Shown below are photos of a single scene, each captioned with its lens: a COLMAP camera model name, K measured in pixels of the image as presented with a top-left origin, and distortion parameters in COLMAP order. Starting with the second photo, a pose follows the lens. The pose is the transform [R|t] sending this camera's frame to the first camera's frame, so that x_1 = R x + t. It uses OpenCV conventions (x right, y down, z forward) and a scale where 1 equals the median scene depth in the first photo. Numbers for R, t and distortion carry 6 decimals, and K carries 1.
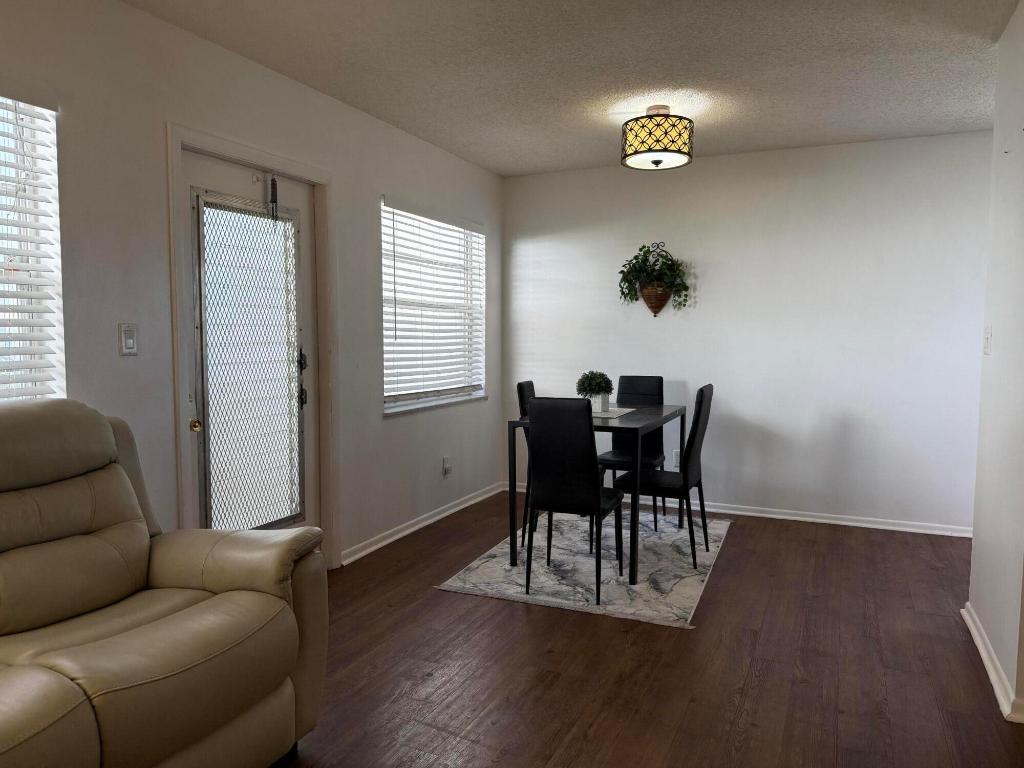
lens RADIAL K [[710.0, 0, 512.0], [0, 710.0, 384.0], [0, 0, 1]] dist [0.124594, -0.191057]
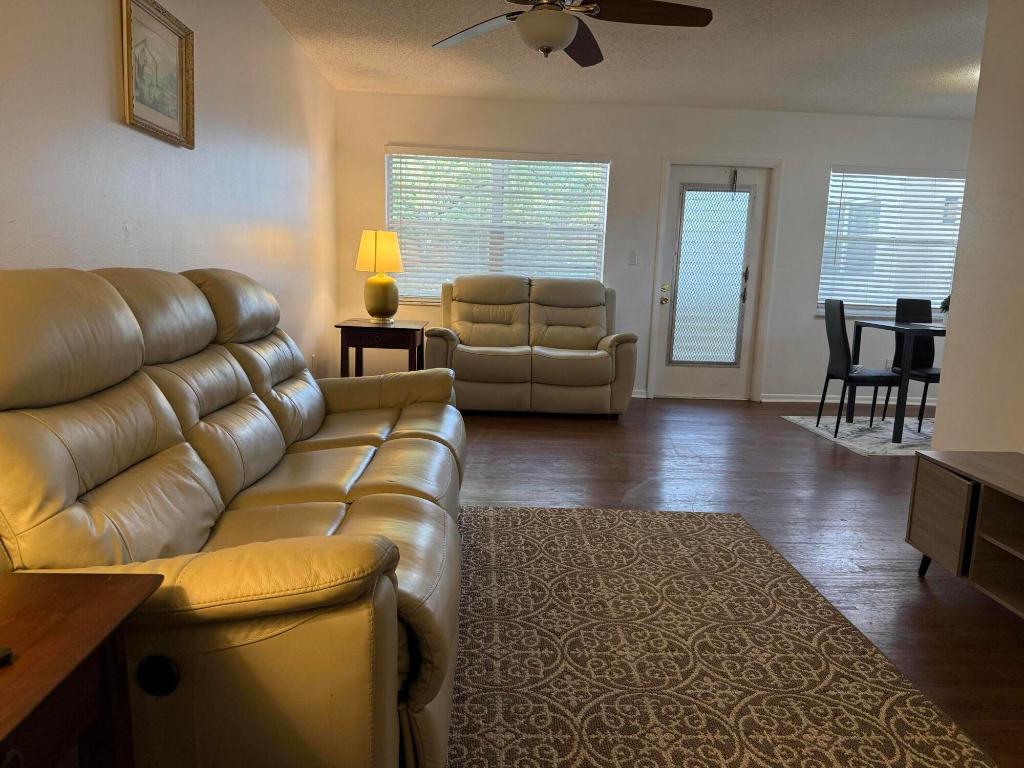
lens RADIAL K [[710.0, 0, 512.0], [0, 710.0, 384.0], [0, 0, 1]] dist [0.124594, -0.191057]
pose [[0.463811, 0.164836, -0.870464, 0.943896], [-0.096434, 0.986094, 0.135349, 0.044880], [0.880670, 0.021166, 0.473257, -0.290892]]
